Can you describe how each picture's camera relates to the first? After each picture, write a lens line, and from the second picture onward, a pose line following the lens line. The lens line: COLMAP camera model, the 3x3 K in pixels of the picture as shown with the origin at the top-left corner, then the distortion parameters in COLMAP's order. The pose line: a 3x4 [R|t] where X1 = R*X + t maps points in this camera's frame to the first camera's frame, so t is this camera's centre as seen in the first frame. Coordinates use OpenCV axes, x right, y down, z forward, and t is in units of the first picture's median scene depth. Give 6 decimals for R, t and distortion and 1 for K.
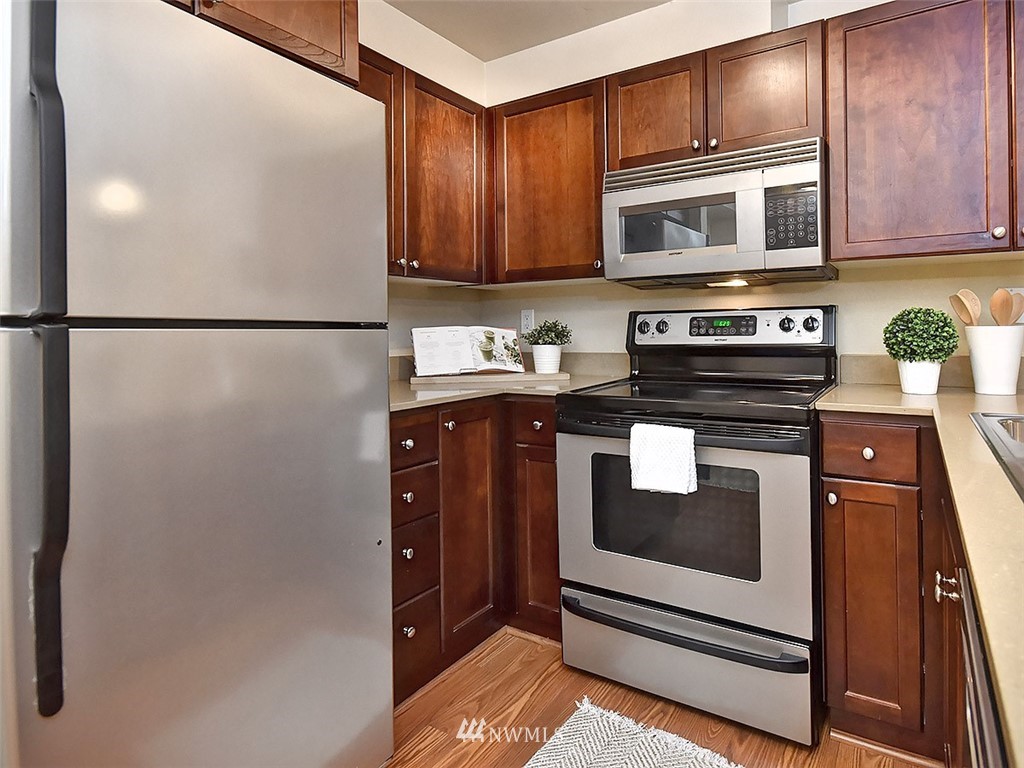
lens RADIAL K [[586.7, 0, 557.8], [0, 586.7, 329.2], [0, 0, 1]] dist [0.003583, 0.000853]
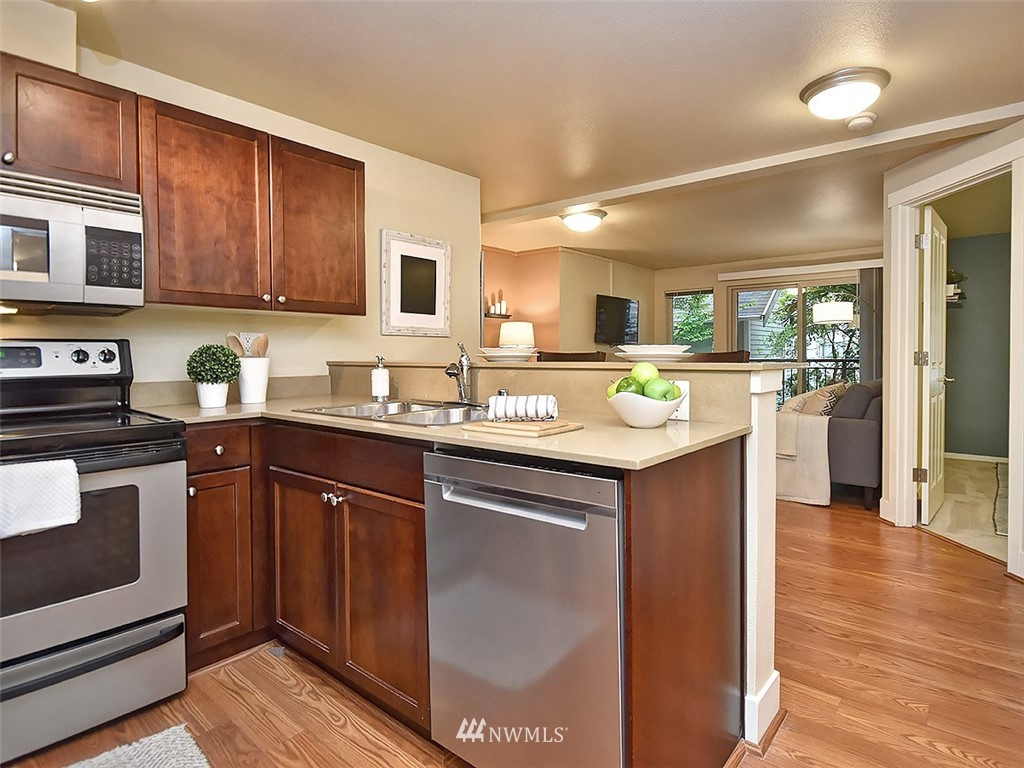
lens RADIAL K [[553.6, 0, 565.6], [0, 553.6, 364.2], [0, 0, 1]] dist [0.002461, 0.000218]
pose [[0.103356, -0.008650, 0.994607, -0.534407], [0.006670, 0.999946, 0.008004, 0.004497], [-0.994622, 0.005807, 0.103408, 0.047992]]
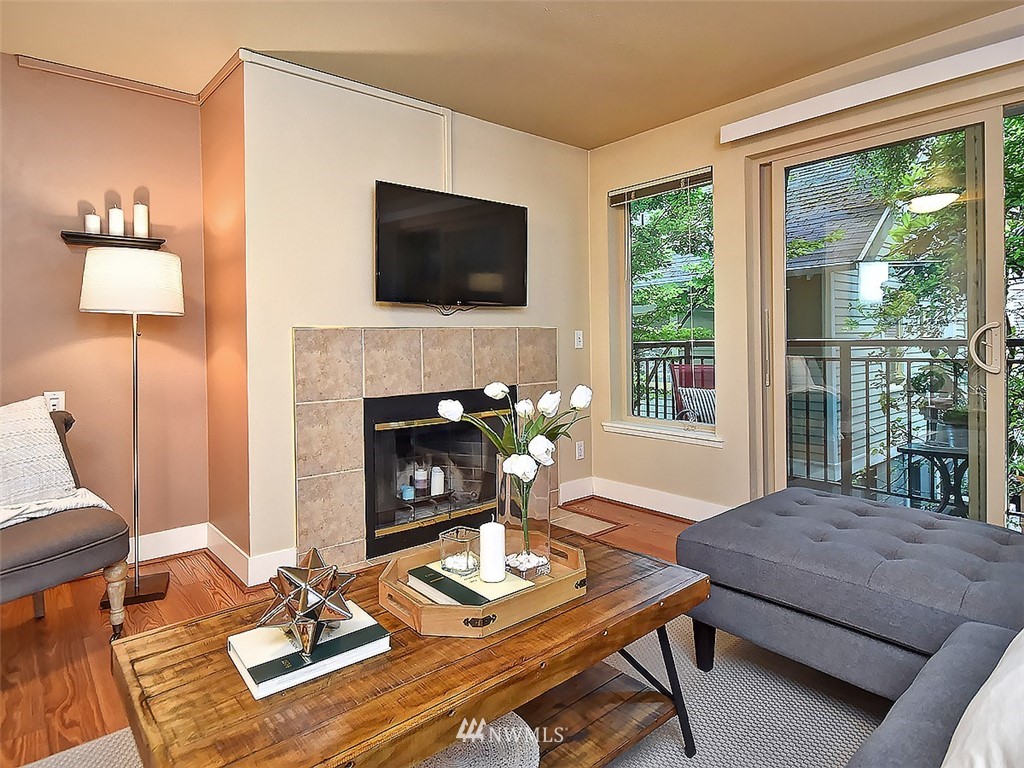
lens RADIAL K [[583.3, 0, 479.6], [0, 583.3, 348.3], [0, 0, 1]] dist [0.006062, 0.001740]
pose [[0.337194, -0.006607, 0.941412, 1.616548], [0.014177, 0.999898, 0.001940, 0.015778], [-0.941328, 0.012692, 0.337253, -0.507999]]
